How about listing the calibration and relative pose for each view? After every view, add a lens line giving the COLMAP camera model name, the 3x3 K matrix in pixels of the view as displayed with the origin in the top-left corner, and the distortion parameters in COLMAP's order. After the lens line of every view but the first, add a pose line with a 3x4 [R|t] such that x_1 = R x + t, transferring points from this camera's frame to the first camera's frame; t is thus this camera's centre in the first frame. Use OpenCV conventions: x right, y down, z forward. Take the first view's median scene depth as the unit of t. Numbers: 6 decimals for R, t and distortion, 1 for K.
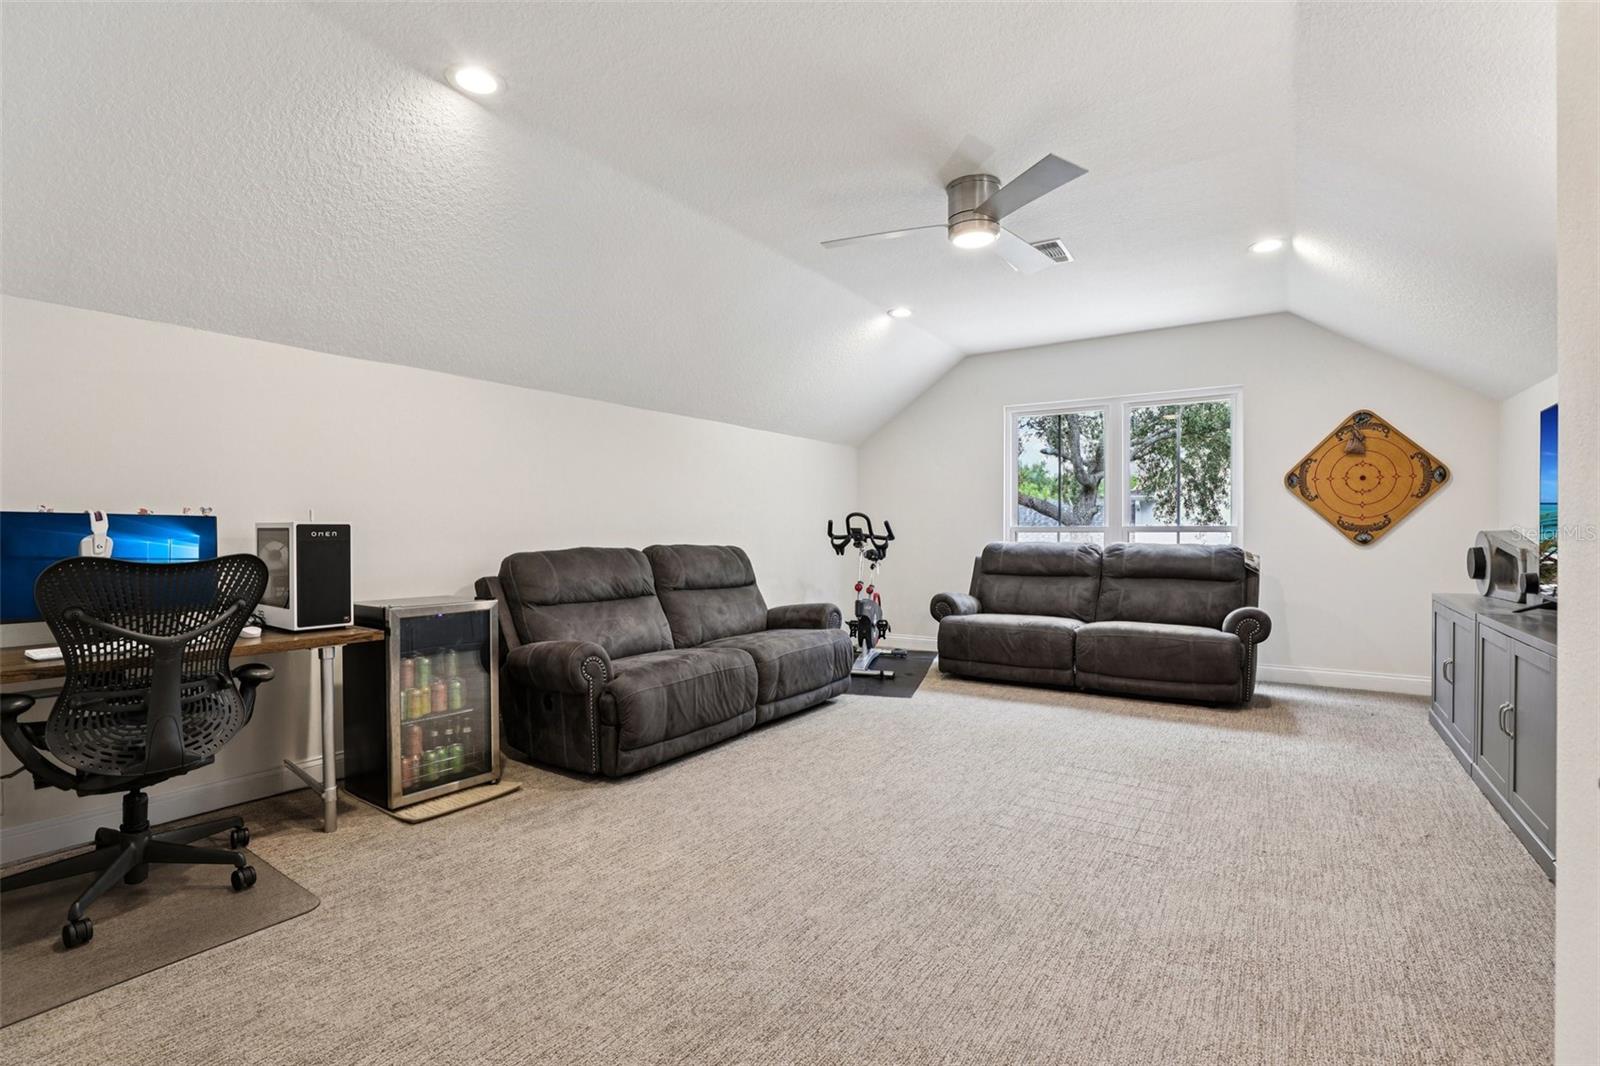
lens RADIAL K [[732.6, 0, 800.3], [0, 732.6, 528.0], [0, 0, 1]] dist [-0.043161, 0.014058]
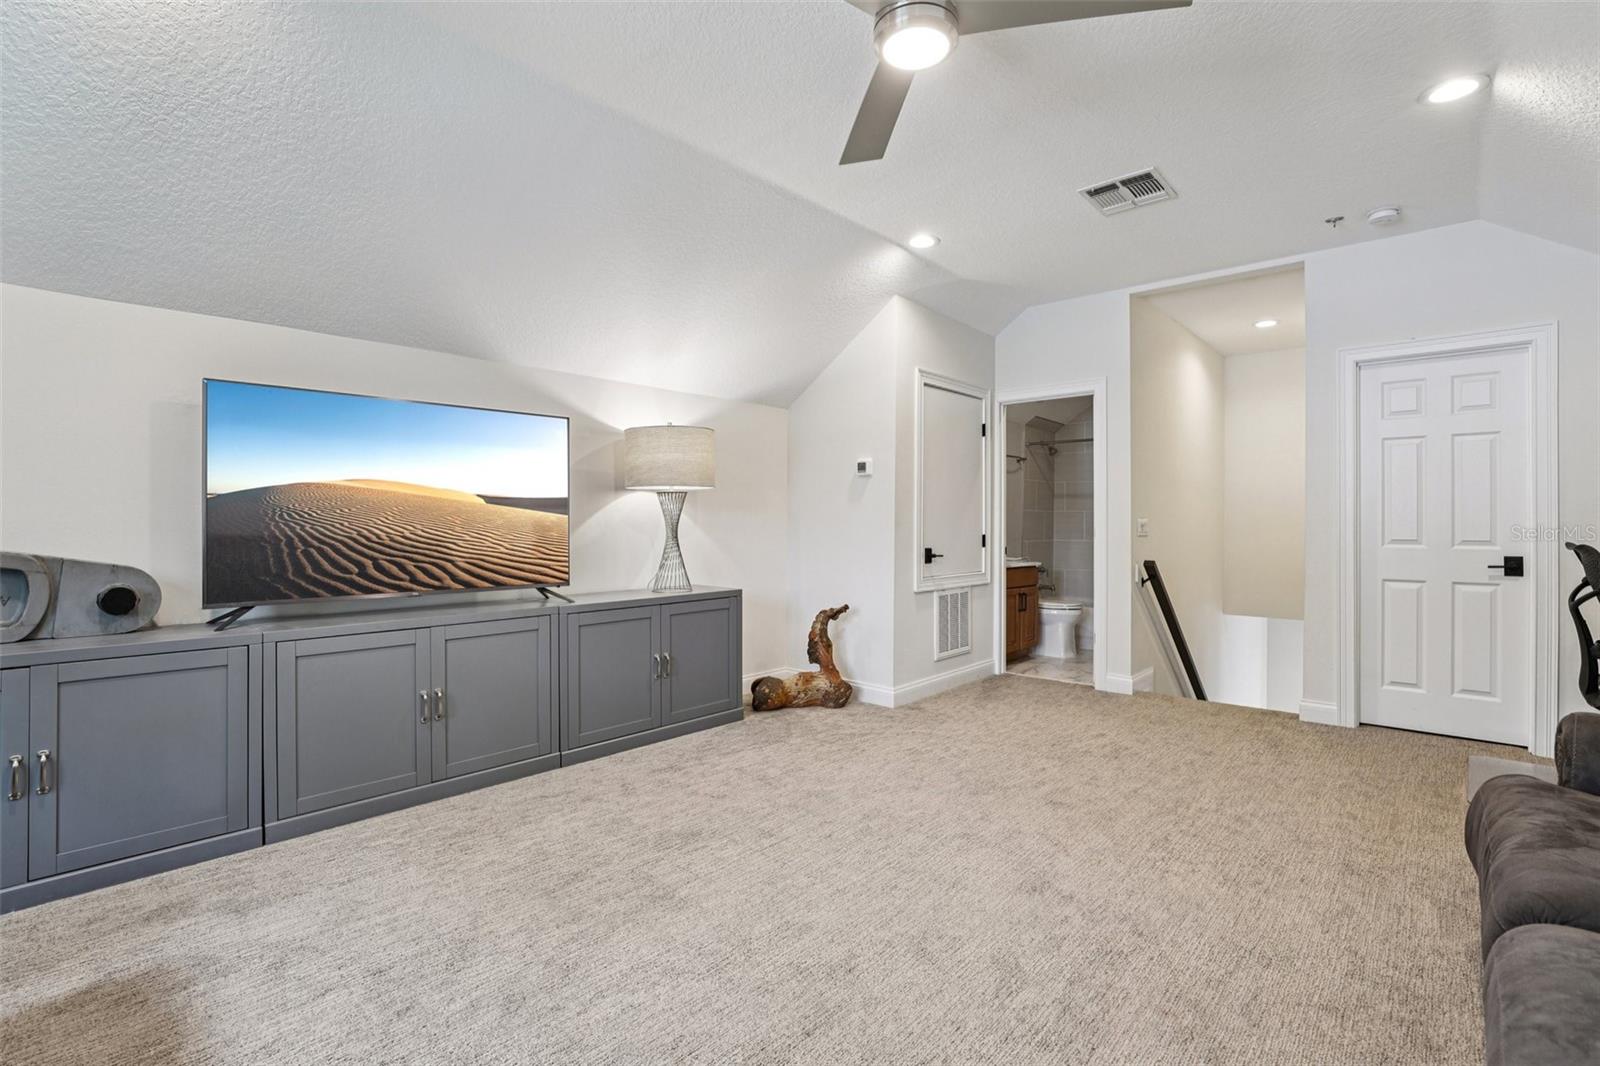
lens RADIAL K [[730.1, 0, 816.8], [0, 730.1, 553.8], [0, 0, 1]] dist [-0.029624, 0.000546]
pose [[-0.991939, -0.005228, 0.126611, 0.172657], [-0.000530, 0.999311, 0.037110, 0.003268], [-0.126718, 0.036744, -0.991258, 1.136892]]
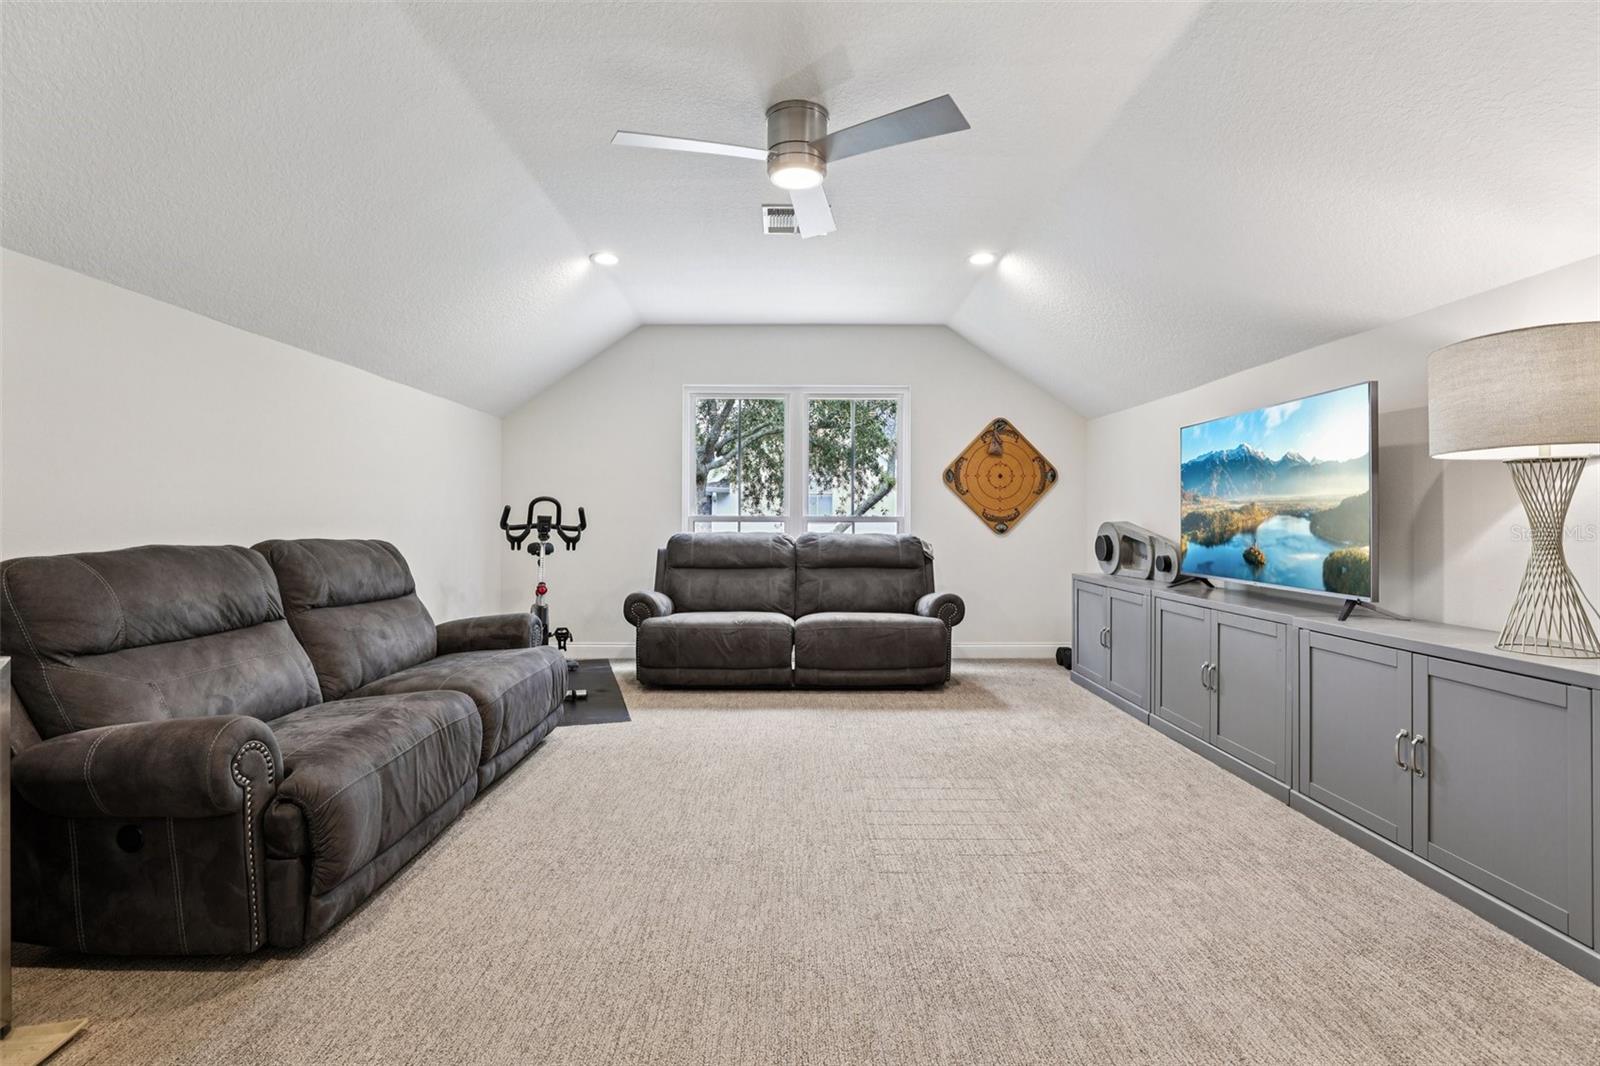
lens RADIAL K [[739.2, 0, 795.3], [0, 739.2, 509.8], [0, 0, 1]] dist [-0.043577, 0.013171]
pose [[0.826612, 0.011967, 0.562645, -0.173517], [-0.006190, 0.999907, -0.012172, 0.001689], [-0.562738, 0.006579, 0.826609, 0.209997]]
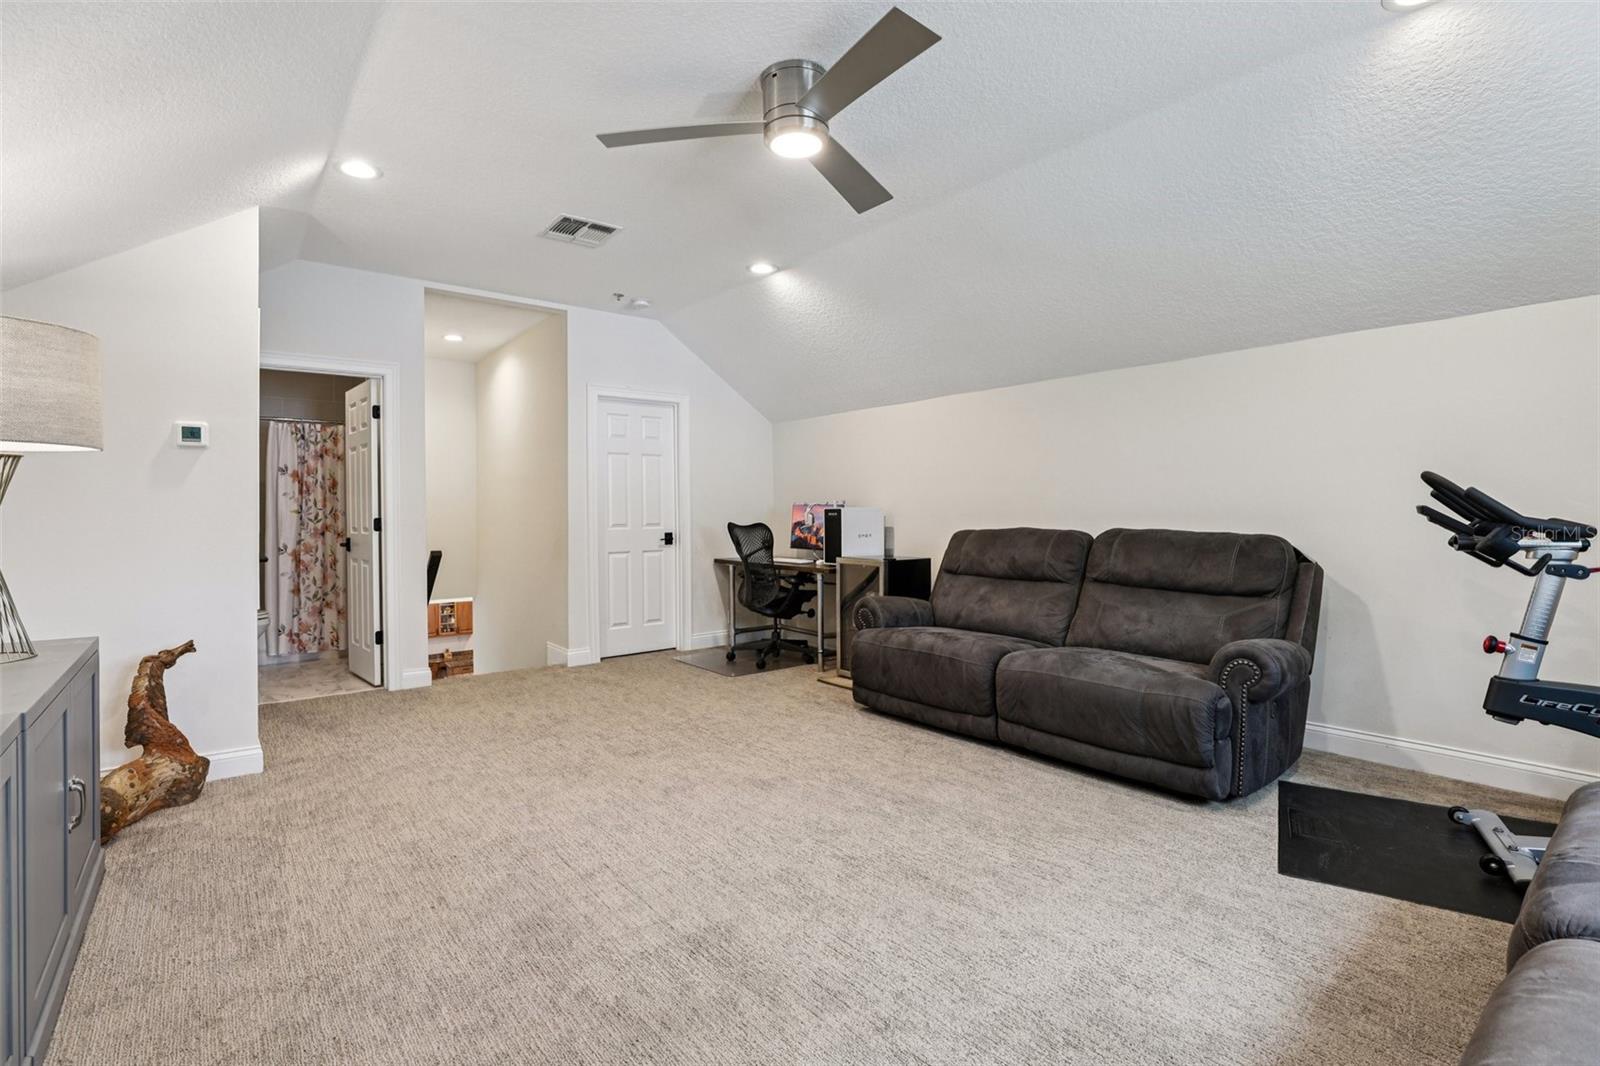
lens RADIAL K [[732.6, 0, 800.3], [0, 732.6, 528.0], [0, 0, 1]] dist [-0.043161, 0.014058]
pose [[-0.289605, 0.024503, -0.956833, 0.689724], [0.011667, 0.999688, 0.022069, 0.000739], [0.957075, -0.004772, -0.289800, 0.870432]]
